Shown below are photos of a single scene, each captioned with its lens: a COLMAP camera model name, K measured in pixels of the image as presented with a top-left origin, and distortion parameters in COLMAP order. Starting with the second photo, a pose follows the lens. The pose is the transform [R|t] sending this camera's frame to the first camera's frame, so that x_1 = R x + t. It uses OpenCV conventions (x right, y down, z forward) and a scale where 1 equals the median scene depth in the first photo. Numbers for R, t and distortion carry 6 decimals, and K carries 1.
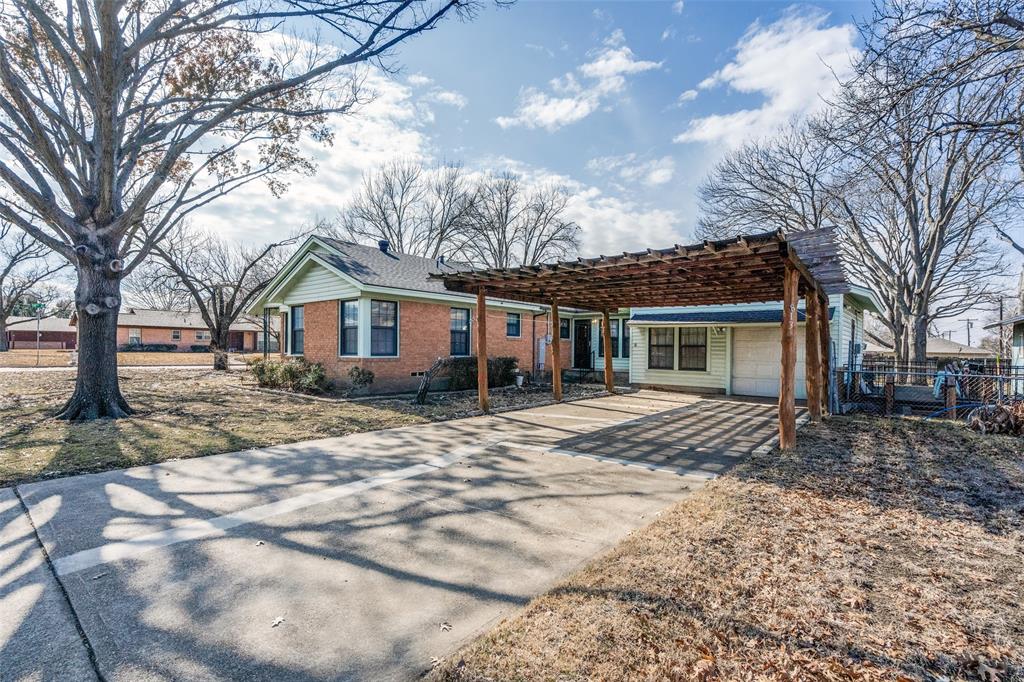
lens RADIAL K [[482.1, 0, 510.5], [0, 482.1, 350.7], [0, 0, 1]] dist [0.012833, 0.000006]
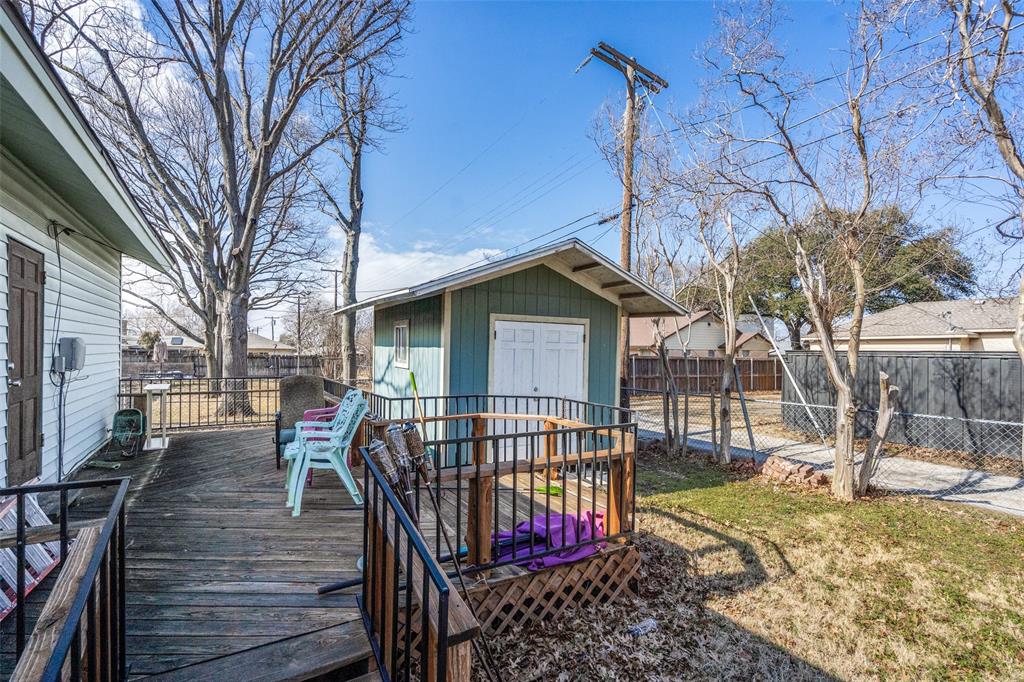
lens RADIAL K [[482.1, 0, 510.1], [0, 482.1, 348.2], [0, 0, 1]] dist [0.012833, 0.000006]
pose [[0.346636, -0.005989, 0.937981, 0.385226], [-0.002629, 0.999969, 0.007356, -0.008353], [-0.937996, -0.005016, 0.346609, 0.463396]]
